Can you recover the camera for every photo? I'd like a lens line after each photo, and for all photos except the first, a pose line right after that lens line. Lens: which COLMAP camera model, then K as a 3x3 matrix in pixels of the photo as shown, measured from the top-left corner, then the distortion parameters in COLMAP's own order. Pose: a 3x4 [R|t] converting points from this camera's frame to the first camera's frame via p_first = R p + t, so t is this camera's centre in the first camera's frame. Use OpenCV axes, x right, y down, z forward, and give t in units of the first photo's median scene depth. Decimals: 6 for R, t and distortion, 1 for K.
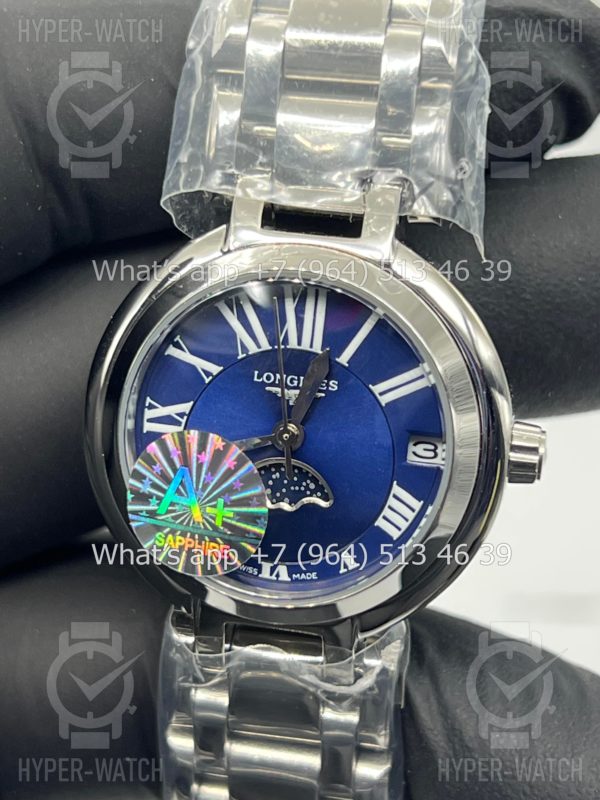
lens RADIAL K [[1845.6, 0, 298.8], [0, 1845.6, 405.9], [0, 0, 1]] dist [0.019254, 0.000000]
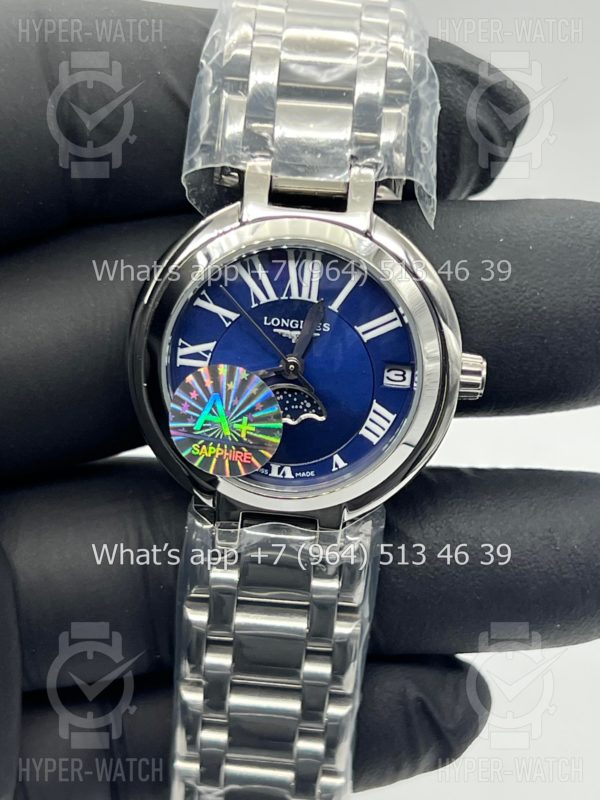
lens RADIAL K [[1845.6, 0, 301.1], [0, 1845.6, 408.4], [0, 0, 1]] dist [0.019254, 0.000000]
pose [[0.990043, -0.026310, 0.138286, -0.178985], [0.018925, 0.998337, 0.054452, -0.024917], [-0.139489, -0.051292, 0.988894, -0.281370]]
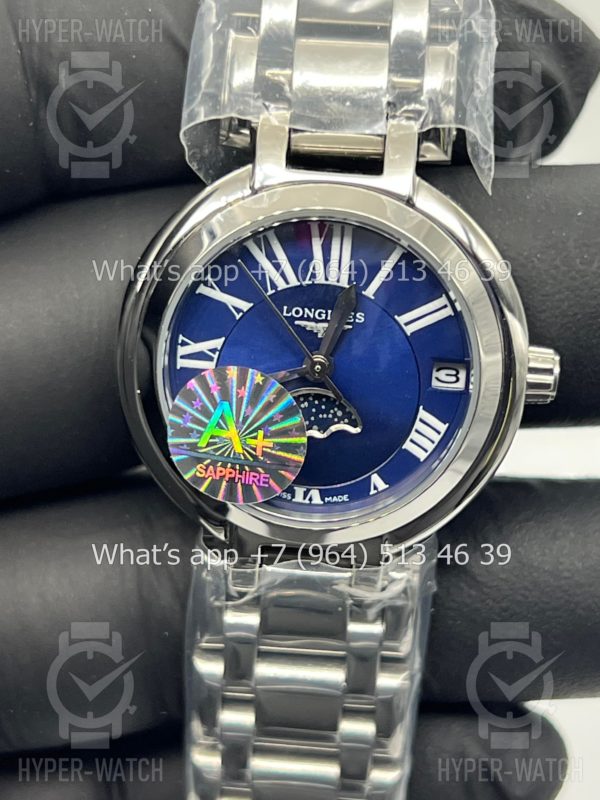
lens RADIAL K [[1845.6, 0, 290.8], [0, 1845.6, 397.3], [0, 0, 1]] dist [0.019254, 0.000000]
pose [[0.994296, -0.041472, 0.098267, -0.125096], [0.035317, 0.997352, 0.063571, -0.033920], [-0.100644, -0.059738, 0.993128, -0.041680]]
